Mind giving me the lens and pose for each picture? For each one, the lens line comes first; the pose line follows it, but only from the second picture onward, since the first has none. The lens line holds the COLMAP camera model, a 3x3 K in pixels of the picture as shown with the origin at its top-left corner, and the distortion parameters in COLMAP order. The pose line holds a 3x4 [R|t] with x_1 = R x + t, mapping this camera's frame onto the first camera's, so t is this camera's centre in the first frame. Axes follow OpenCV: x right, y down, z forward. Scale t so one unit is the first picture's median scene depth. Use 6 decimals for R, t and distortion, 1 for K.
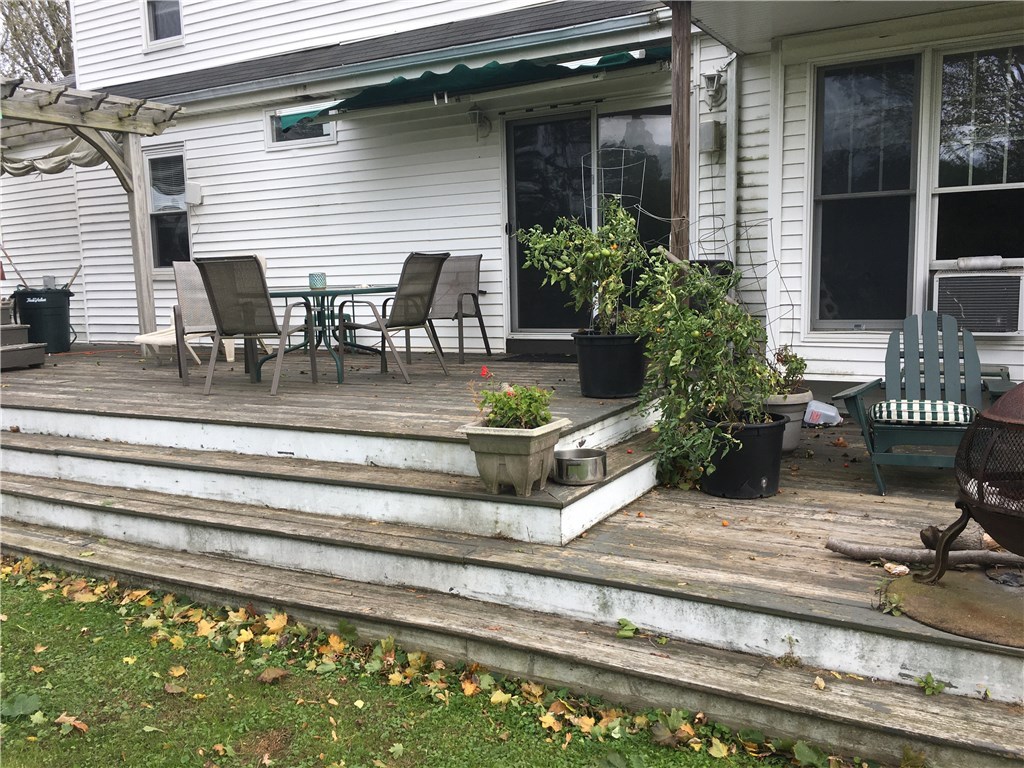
lens RADIAL K [[884.0, 0, 514.1], [0, 884.0, 387.2], [0, 0, 1]] dist [0.061547, -0.084647]
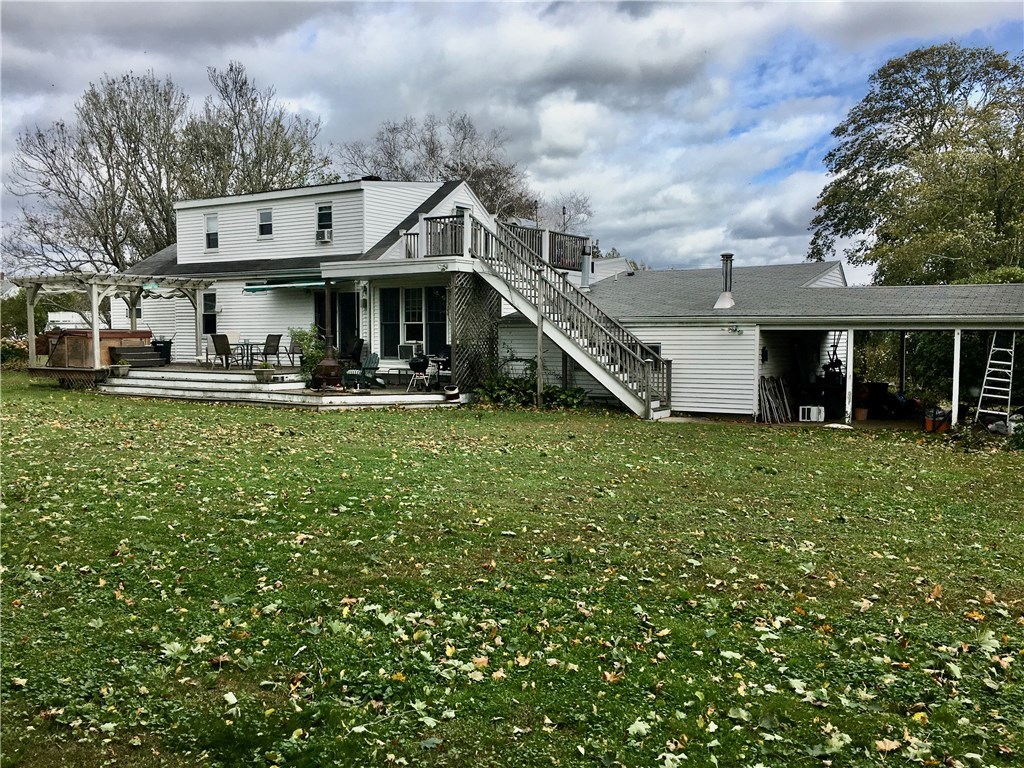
lens RADIAL K [[884.0, 0, 510.6], [0, 884.0, 382.0], [0, 0, 1]] dist [0.061547, -0.084647]
pose [[0.997806, 0.031095, -0.058442, 0.710223], [-0.035181, 0.996910, -0.070235, 0.172453], [0.056077, 0.072137, 0.995817, -1.671033]]
